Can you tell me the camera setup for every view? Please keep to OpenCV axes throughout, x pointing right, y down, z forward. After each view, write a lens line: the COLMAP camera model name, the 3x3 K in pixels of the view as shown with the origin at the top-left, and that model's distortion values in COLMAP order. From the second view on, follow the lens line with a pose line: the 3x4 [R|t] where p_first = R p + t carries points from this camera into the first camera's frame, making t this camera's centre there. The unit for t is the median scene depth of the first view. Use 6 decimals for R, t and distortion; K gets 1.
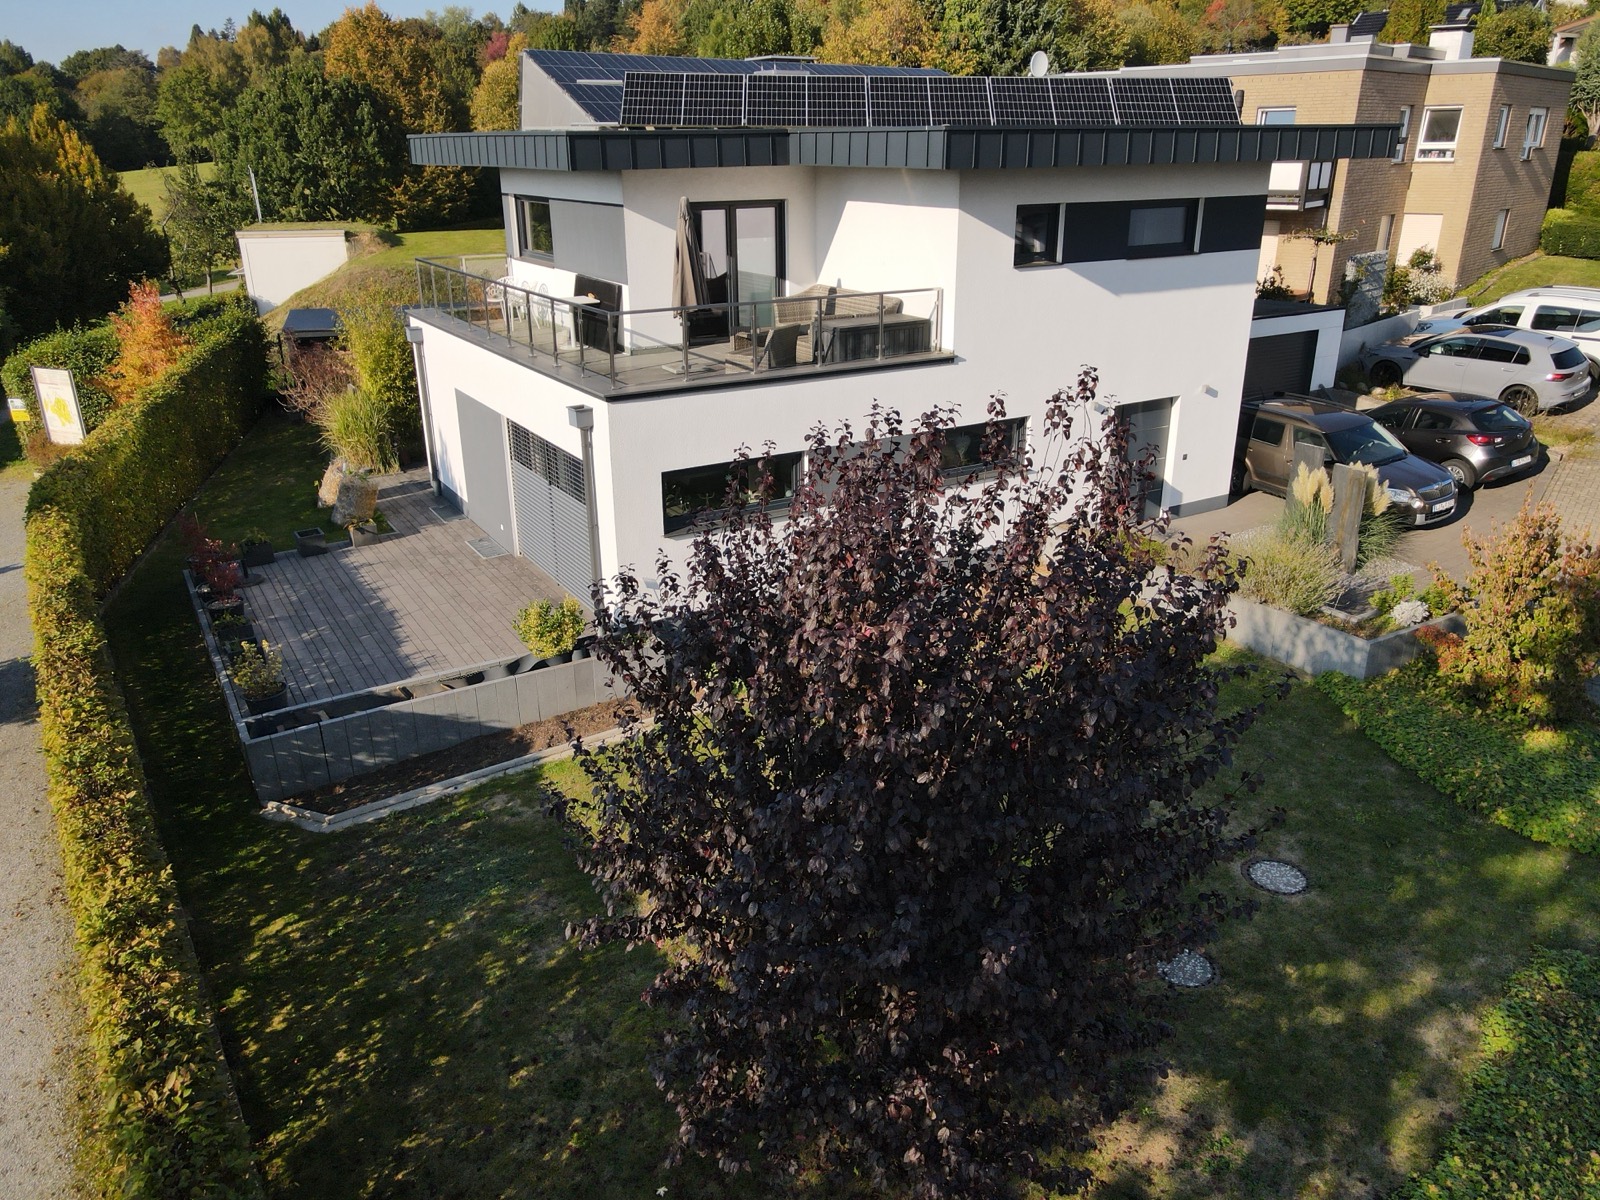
lens RADIAL K [[1163.8, 0, 802.8], [0, 1163.8, 607.2], [0, 0, 1]] dist [0.016734, 0.000860]
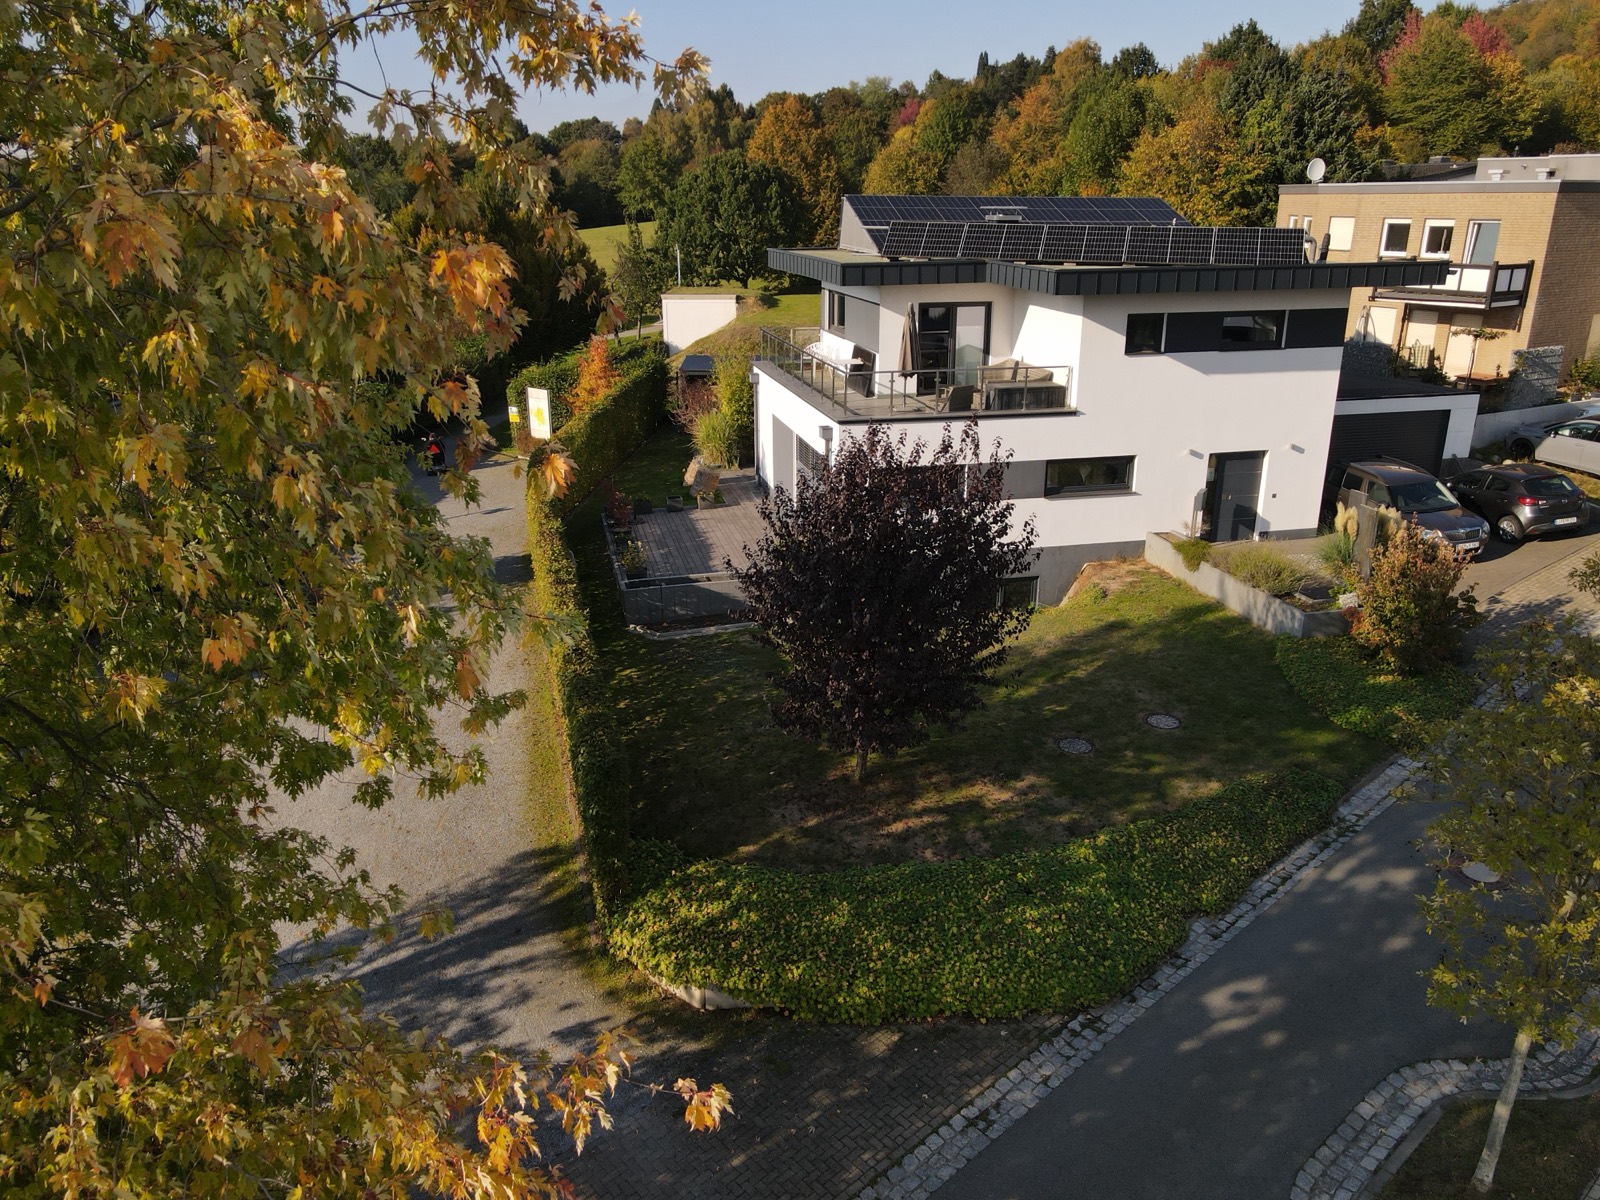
lens RADIAL K [[1163.8, 0, 802.8], [0, 1163.8, 607.2], [0, 0, 1]] dist [0.016734, 0.000860]
pose [[0.948639, 0.108457, -0.297190, 0.175776], [-0.119862, 0.992582, -0.020367, 0.072116], [0.292776, 0.054943, 0.954601, -0.346240]]
